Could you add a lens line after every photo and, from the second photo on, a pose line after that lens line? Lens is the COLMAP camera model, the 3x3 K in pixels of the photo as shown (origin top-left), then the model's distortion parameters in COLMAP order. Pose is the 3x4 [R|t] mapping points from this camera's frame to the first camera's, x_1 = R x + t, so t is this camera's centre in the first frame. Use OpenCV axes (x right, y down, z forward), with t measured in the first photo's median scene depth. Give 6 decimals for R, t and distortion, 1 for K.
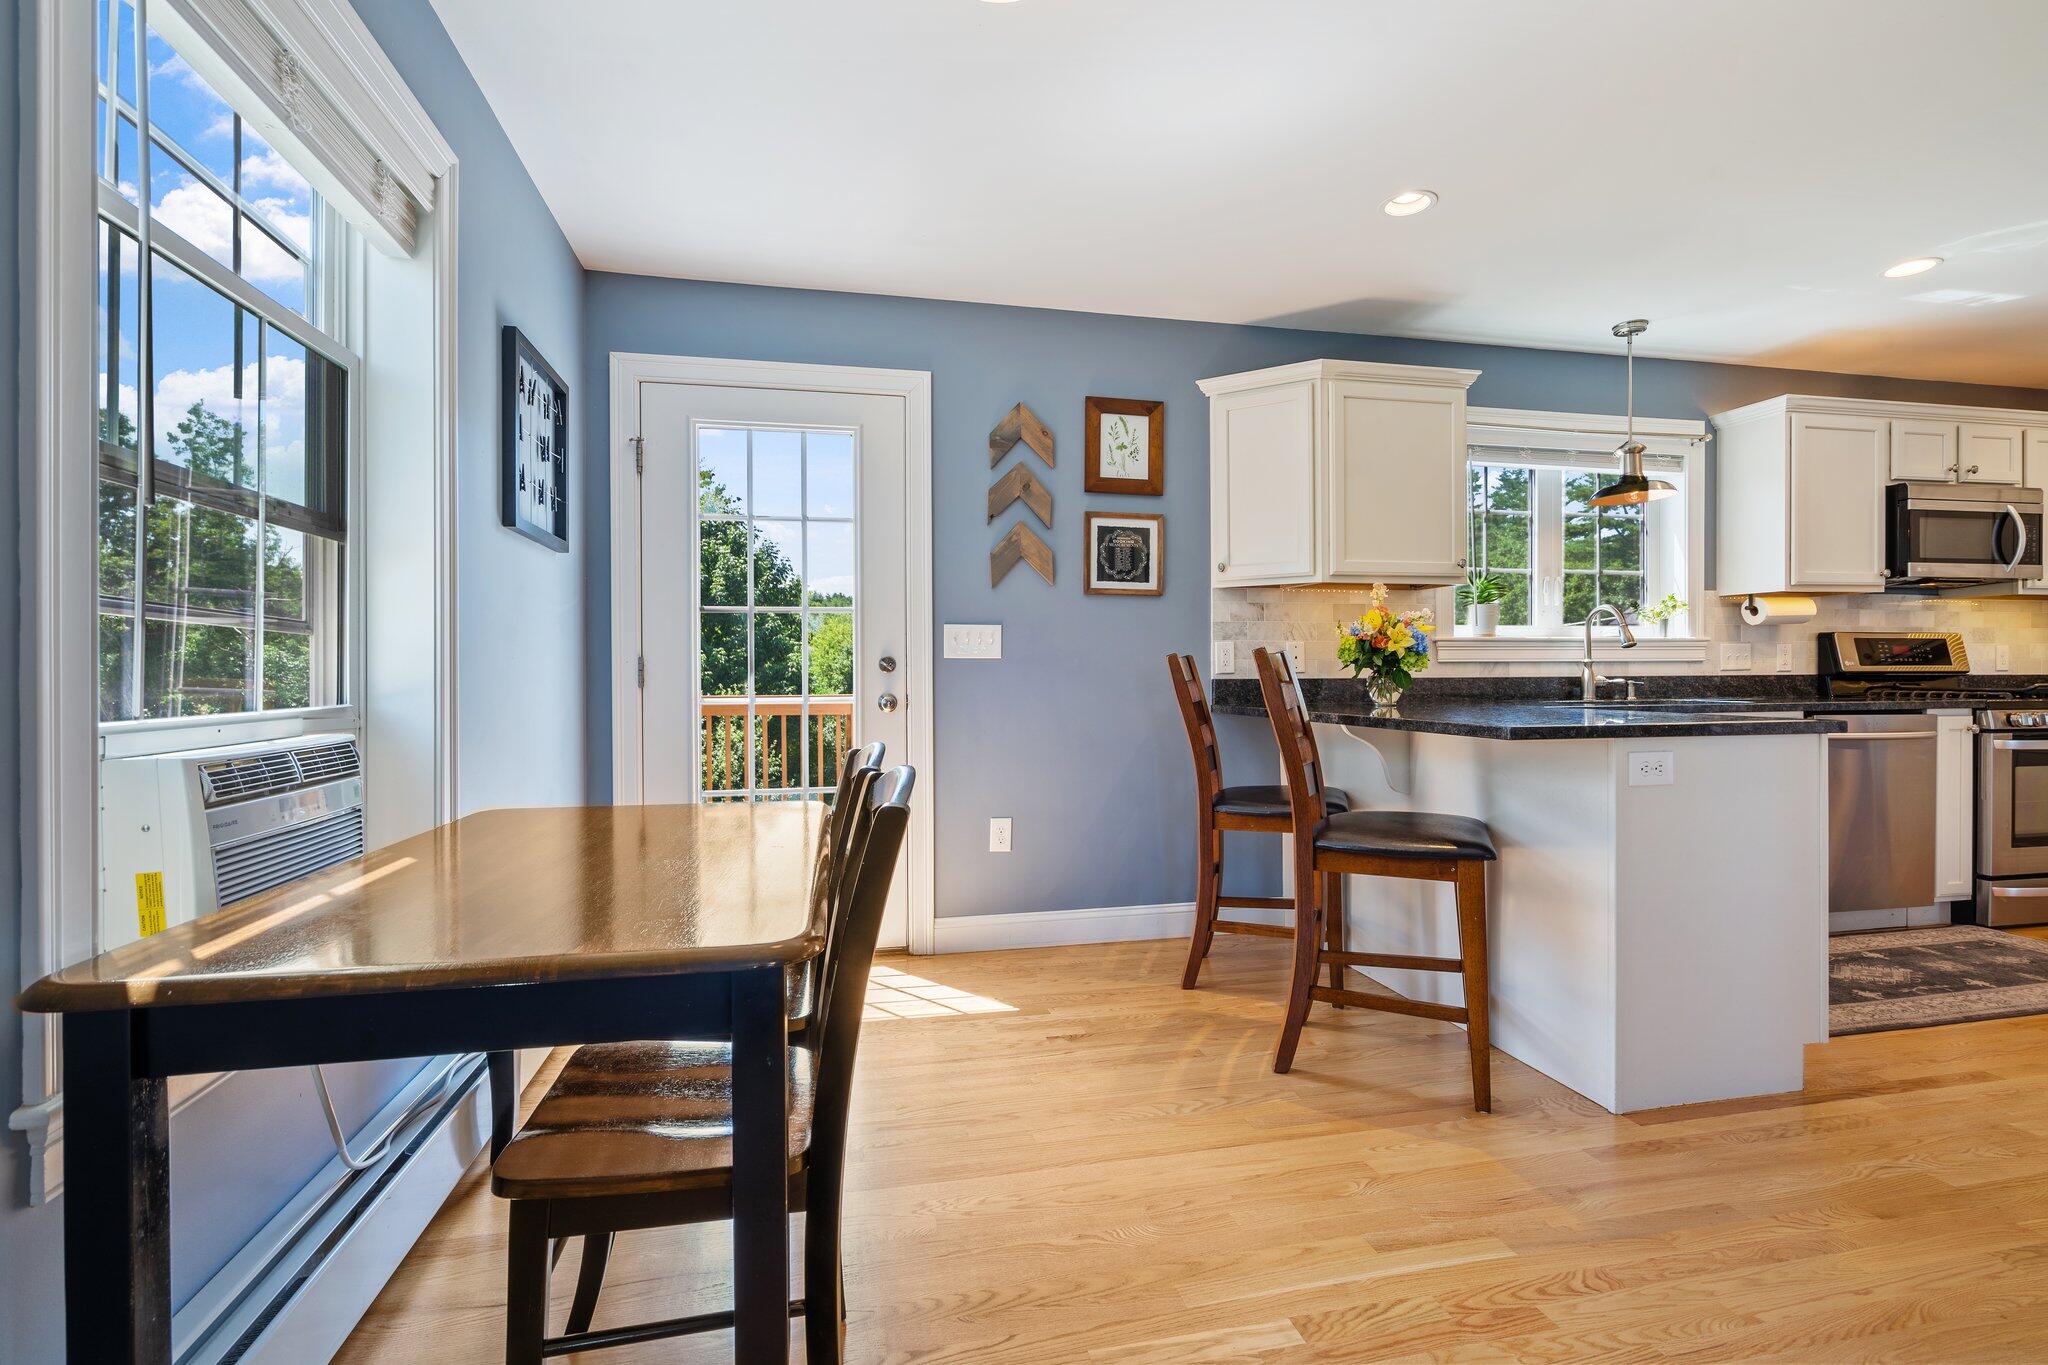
lens RADIAL K [[936.5, 0, 1022.7], [0, 936.5, 675.8], [0, 0, 1]] dist [0.003385, 0.001002]
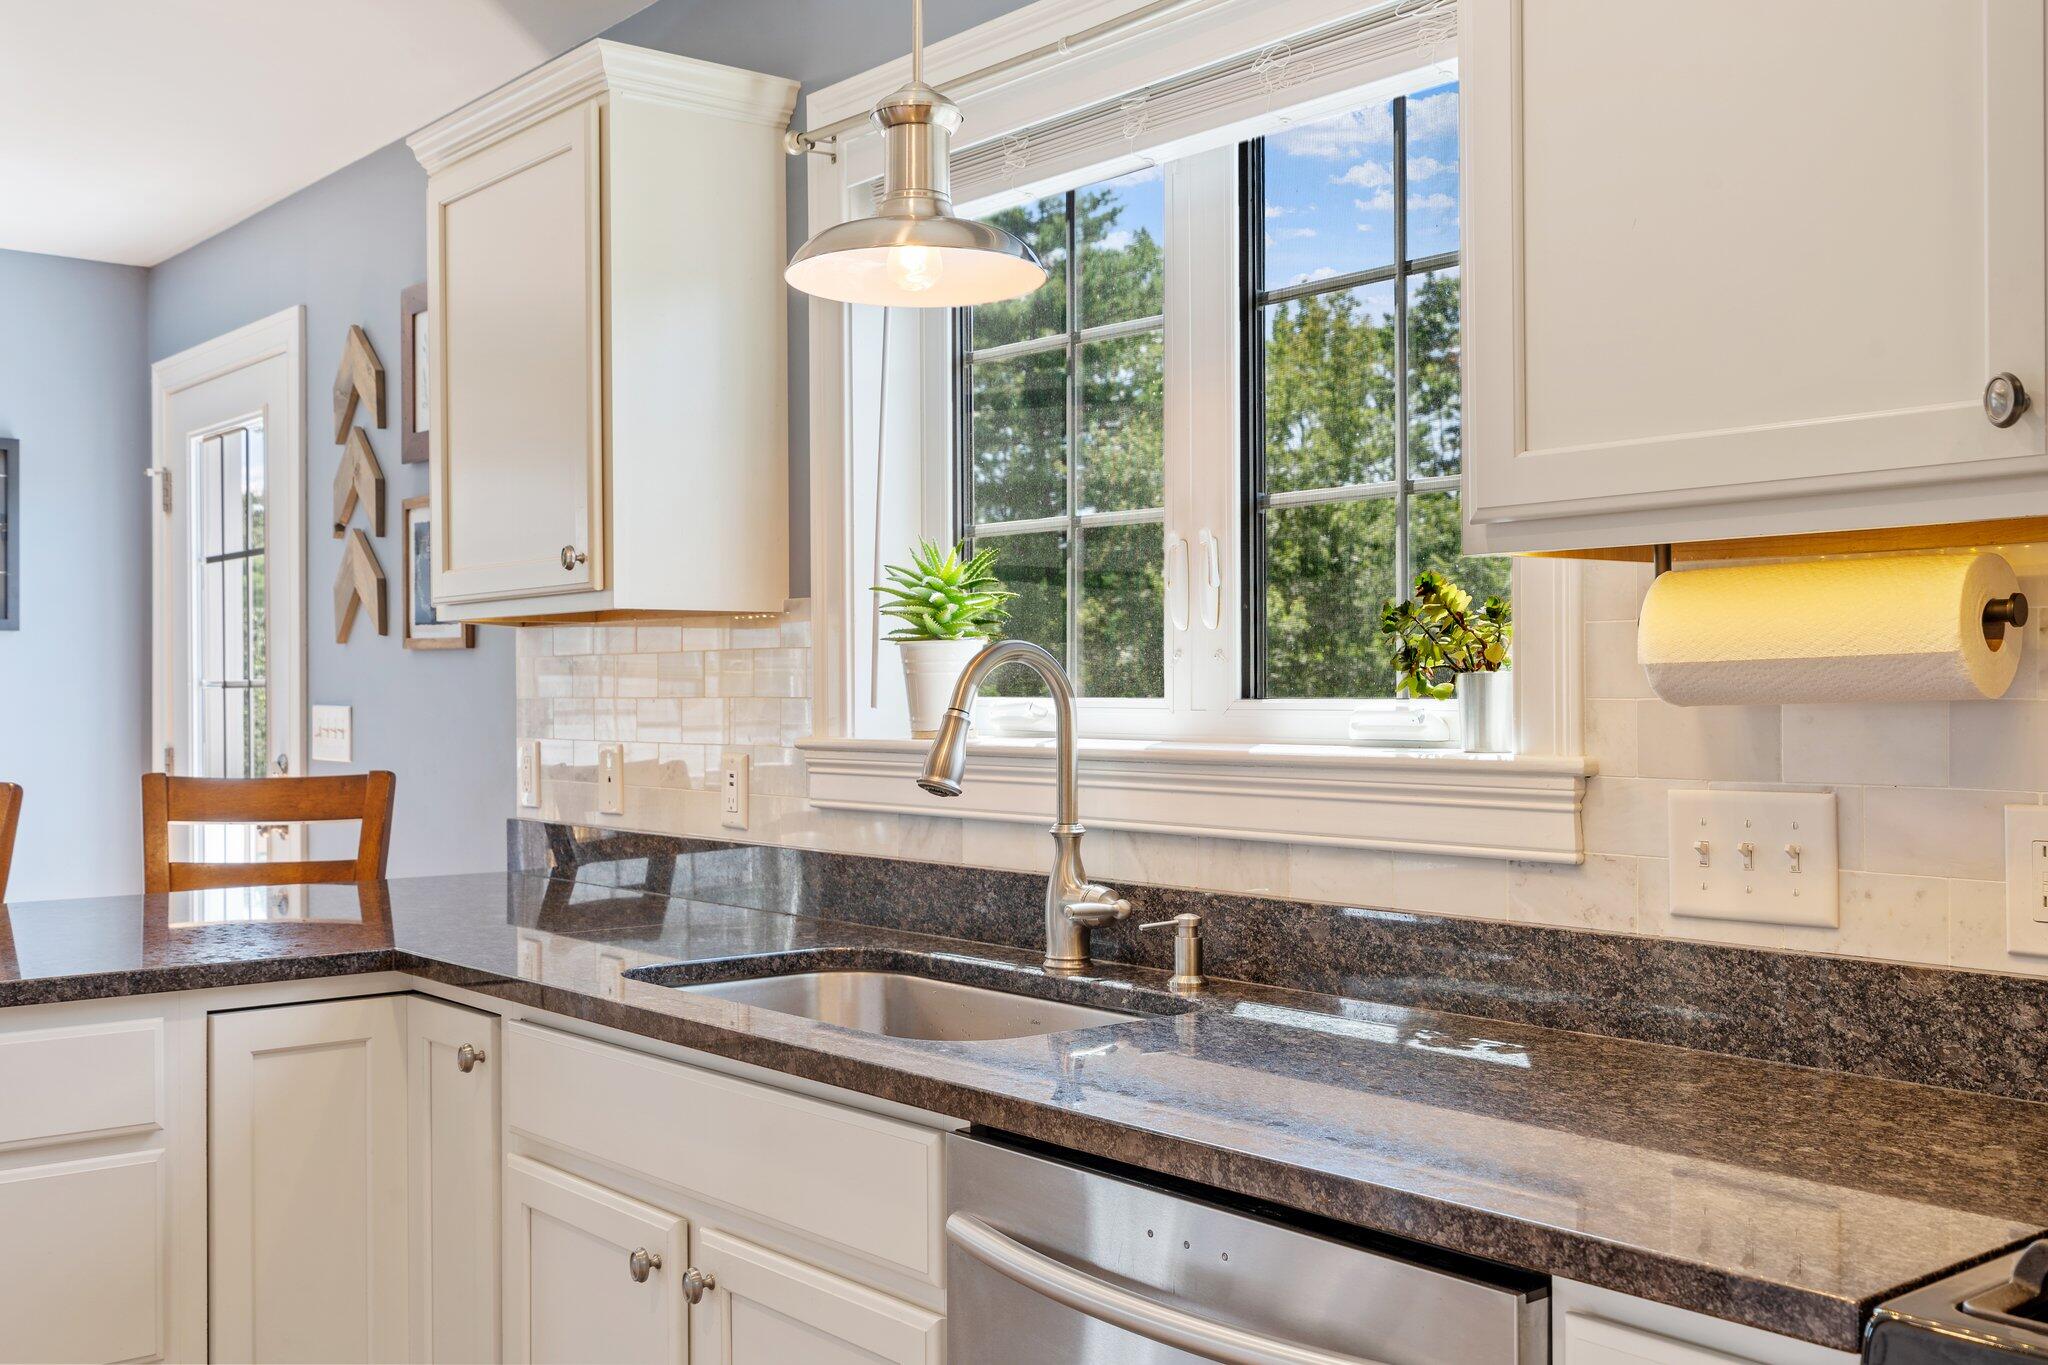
lens RADIAL K [[1990.3, 0, 1025.2], [0, 1990.3, 691.6], [0, 0, 1]] dist [-0.001124, 0.000000]
pose [[0.460386, 0.001659, -0.887717, 1.240711], [0.003323, 0.999988, 0.003592, -0.065248], [0.887712, -0.004603, 0.460375, 0.764790]]
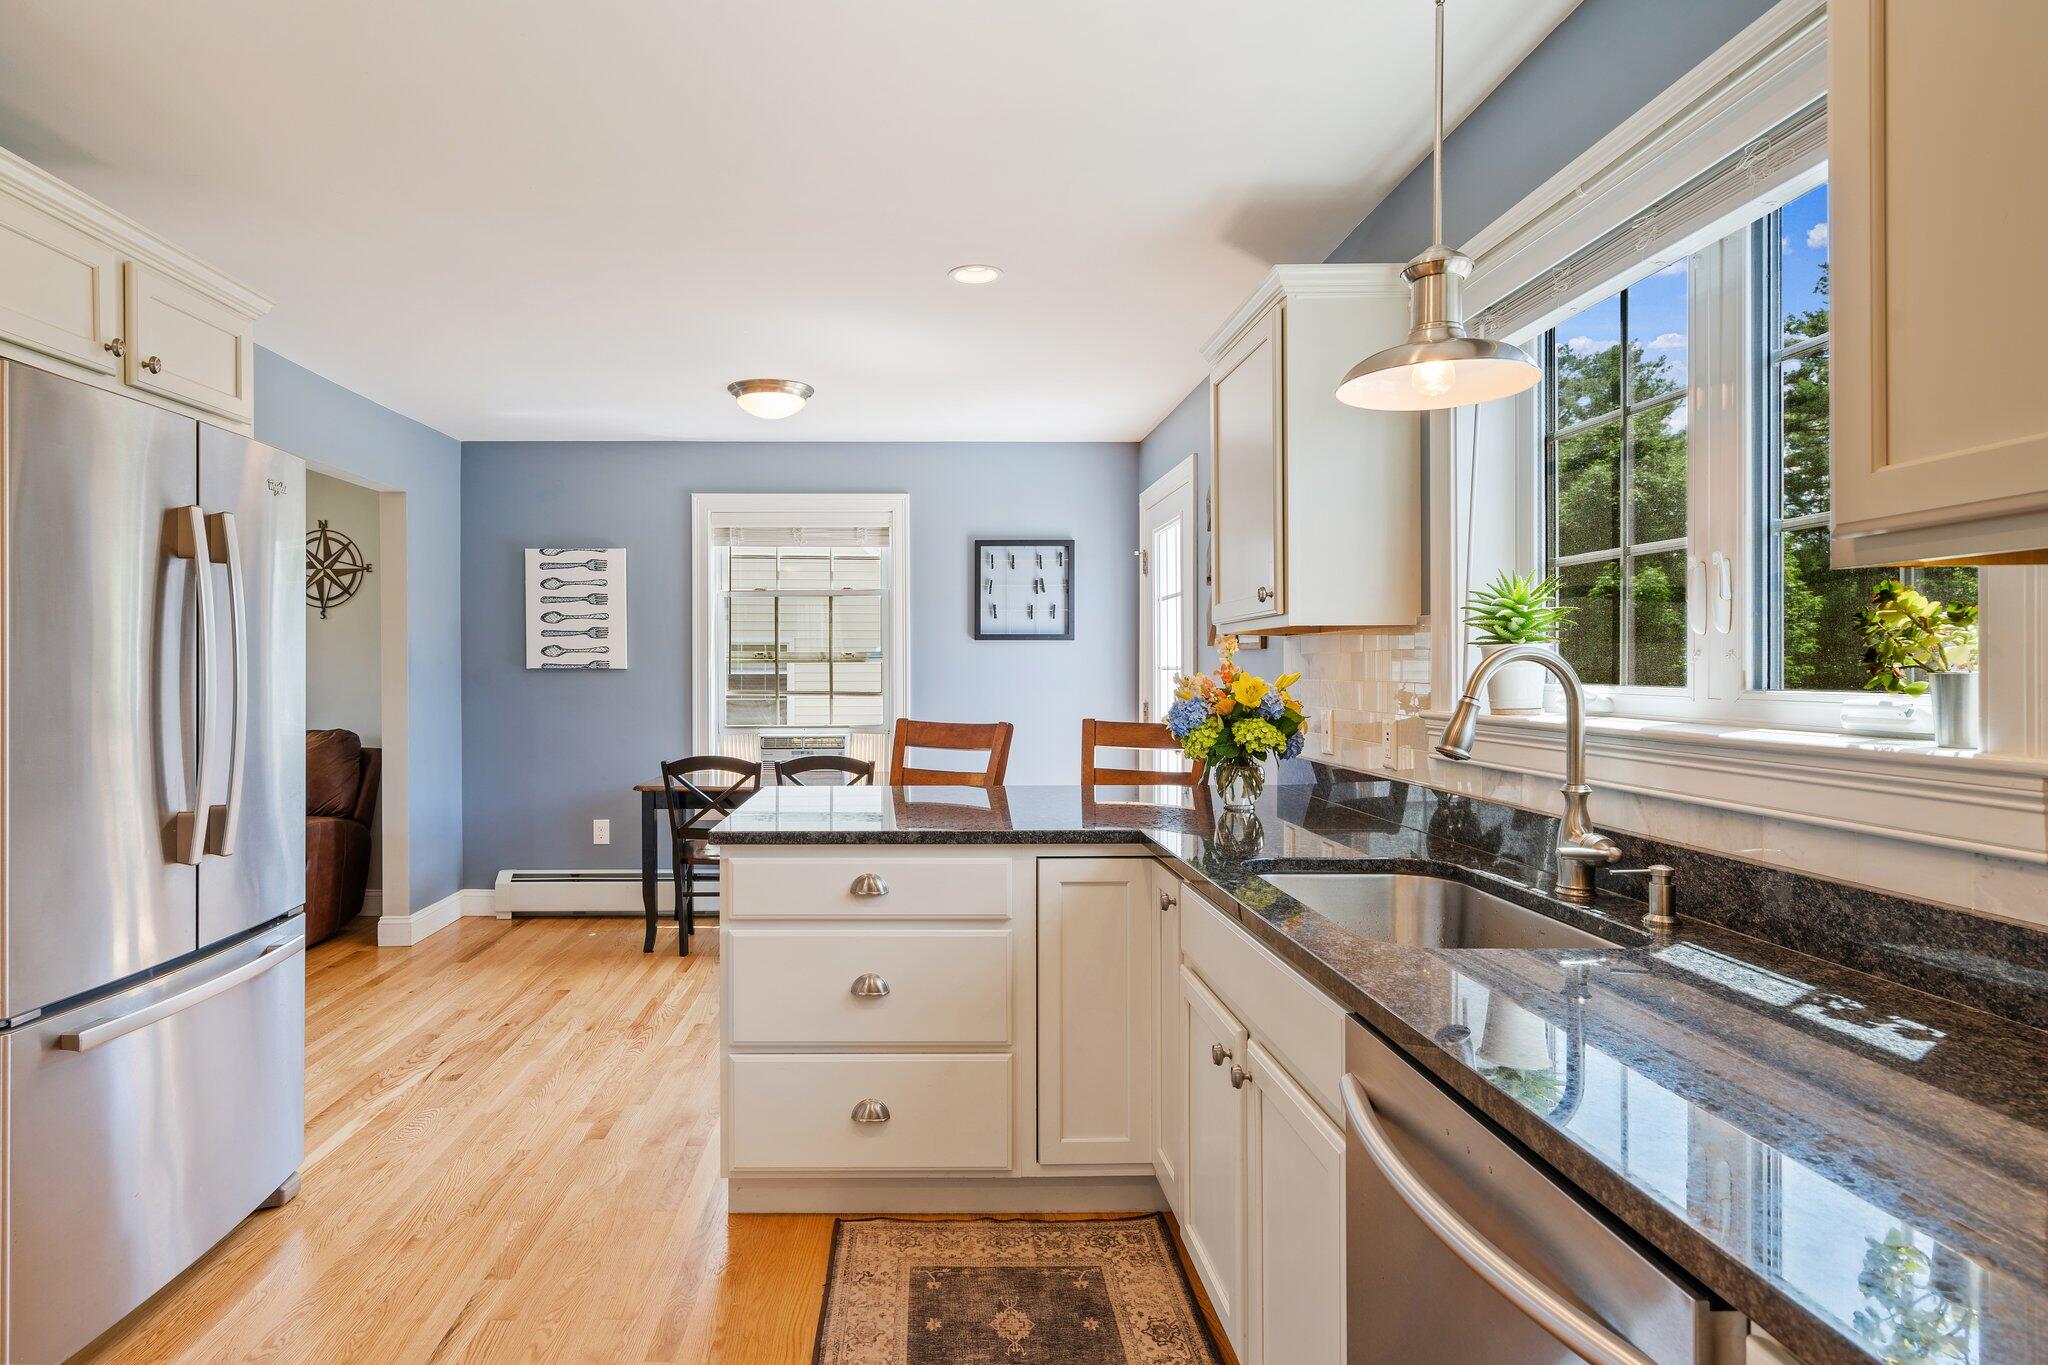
lens RADIAL K [[1112.4, 0, 1009.0], [0, 1112.4, 666.8], [0, 0, 1]] dist [-0.007677, 0.003214]
pose [[-0.212661, 0.005481, -0.977111, 1.184650], [0.004669, 0.999979, 0.004593, -0.073437], [0.977115, -0.003586, -0.212682, 0.941386]]
